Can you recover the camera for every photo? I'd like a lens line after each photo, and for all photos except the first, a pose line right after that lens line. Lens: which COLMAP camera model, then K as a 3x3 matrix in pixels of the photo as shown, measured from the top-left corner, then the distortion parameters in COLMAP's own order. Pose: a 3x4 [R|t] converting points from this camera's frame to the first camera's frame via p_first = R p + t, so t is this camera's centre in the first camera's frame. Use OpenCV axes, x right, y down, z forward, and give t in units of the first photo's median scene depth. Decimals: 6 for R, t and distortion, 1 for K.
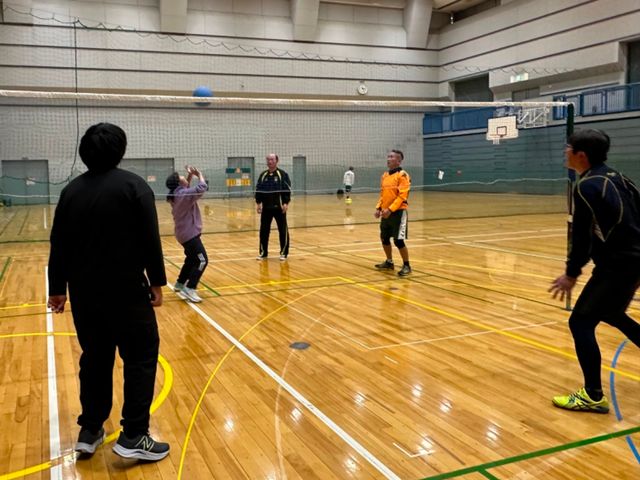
lens RADIAL K [[539.6, 0, 225.2], [0, 539.6, 209.9], [0, 0, 1]] dist [-0.006715, 0.008612]
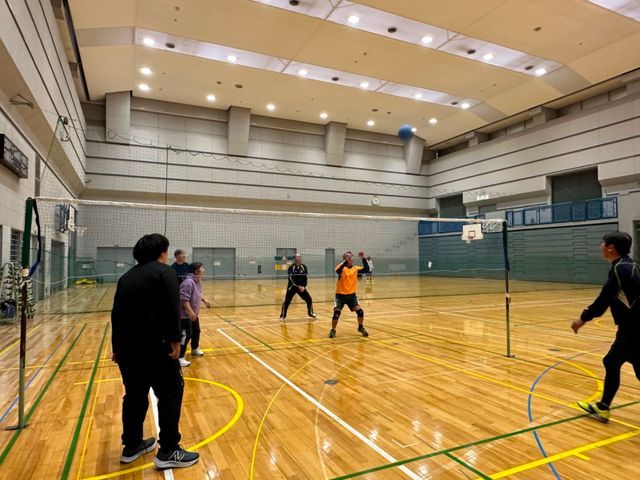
lens RADIAL K [[412.7, 0, 320.5], [0, 412.7, 244.3], [0, 0, 1]] dist [0.005863, -0.004686]
pose [[0.993290, 0.022361, 0.113472, -0.004080], [-0.010154, 0.994204, -0.107029, 0.000713], [-0.115207, 0.105158, 0.987760, -0.021781]]
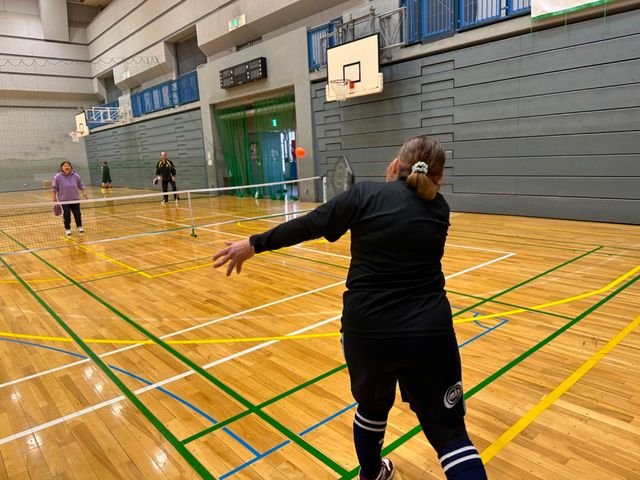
lens RADIAL K [[447.5, 0, 323.5], [0, 447.5, 242.5], [0, 0, 1]] dist [0.034931, -0.050013]
pose [[0.920490, -0.096933, 0.378552, 0.597676], [0.054363, 0.991090, 0.121592, -0.011782], [-0.386966, -0.091345, 0.917558, 0.034180]]
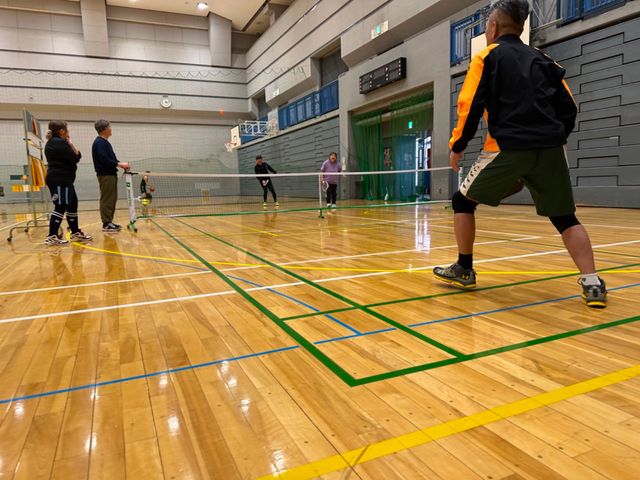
lens RADIAL K [[447.5, 0, 322.5], [0, 447.5, 247.5], [0, 0, 1]] dist [0.034931, -0.050013]
pose [[0.994486, -0.022549, 0.102421, 0.601059], [0.015610, 0.997559, 0.068058, 0.017240], [-0.103706, -0.066084, 0.992410, 0.040384]]
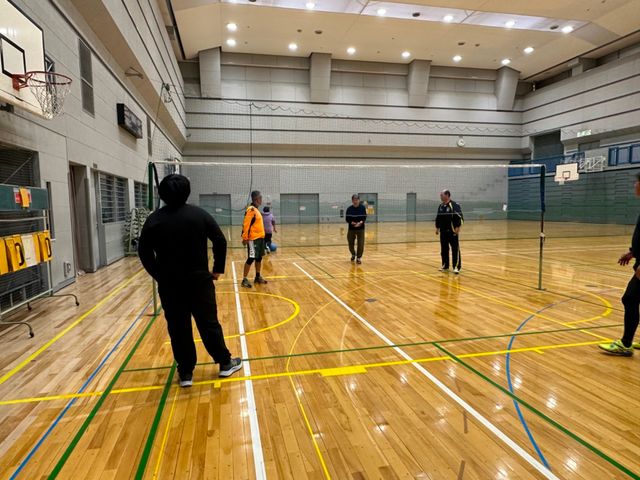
lens RADIAL K [[412.7, 0, 319.7], [0, 412.7, 243.1], [0, 0, 1]] dist [0.005863, -0.004686]
pose [[0.994880, 0.018596, -0.099335, 0.017309], [-0.016037, 0.999520, 0.026494, 0.003939], [0.099780, -0.024765, 0.994701, -0.068967]]
